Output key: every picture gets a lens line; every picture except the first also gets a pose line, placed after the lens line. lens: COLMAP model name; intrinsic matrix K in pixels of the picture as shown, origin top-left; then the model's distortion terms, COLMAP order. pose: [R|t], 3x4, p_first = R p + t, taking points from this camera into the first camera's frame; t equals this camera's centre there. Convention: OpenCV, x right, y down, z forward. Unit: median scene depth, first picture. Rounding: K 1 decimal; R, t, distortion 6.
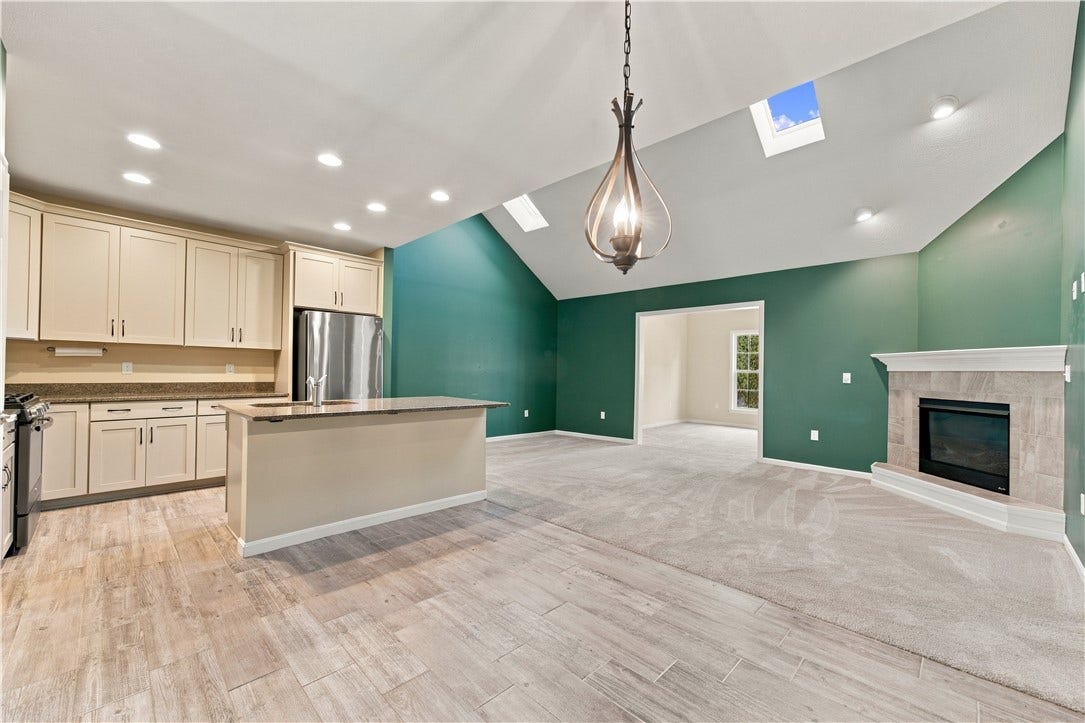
lens RADIAL K [[434.1, 0, 539.8], [0, 434.1, 366.9], [0, 0, 1]] dist [-0.002778, 0.005231]
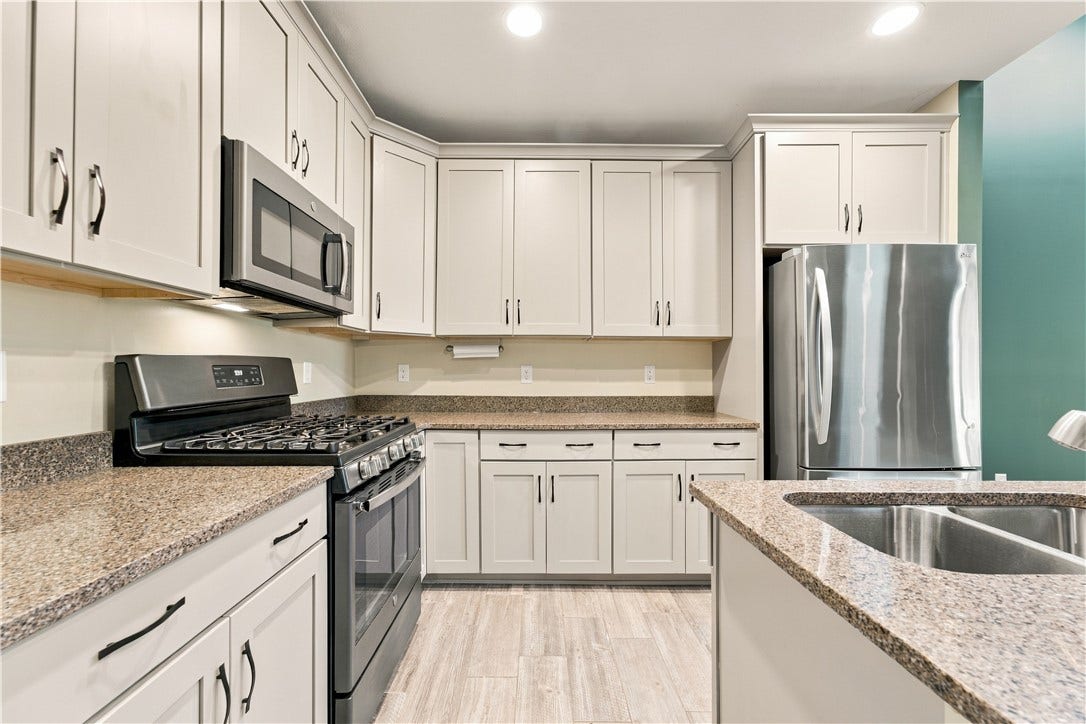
lens RADIAL K [[434.5, 0, 540.3], [0, 434.5, 367.4], [0, 0, 1]] dist [-0.002778, 0.005231]
pose [[0.709899, -0.018344, -0.704065, -0.473009], [0.016313, 0.999821, -0.009601, -0.000765], [0.704115, -0.004670, 0.710071, 0.553757]]
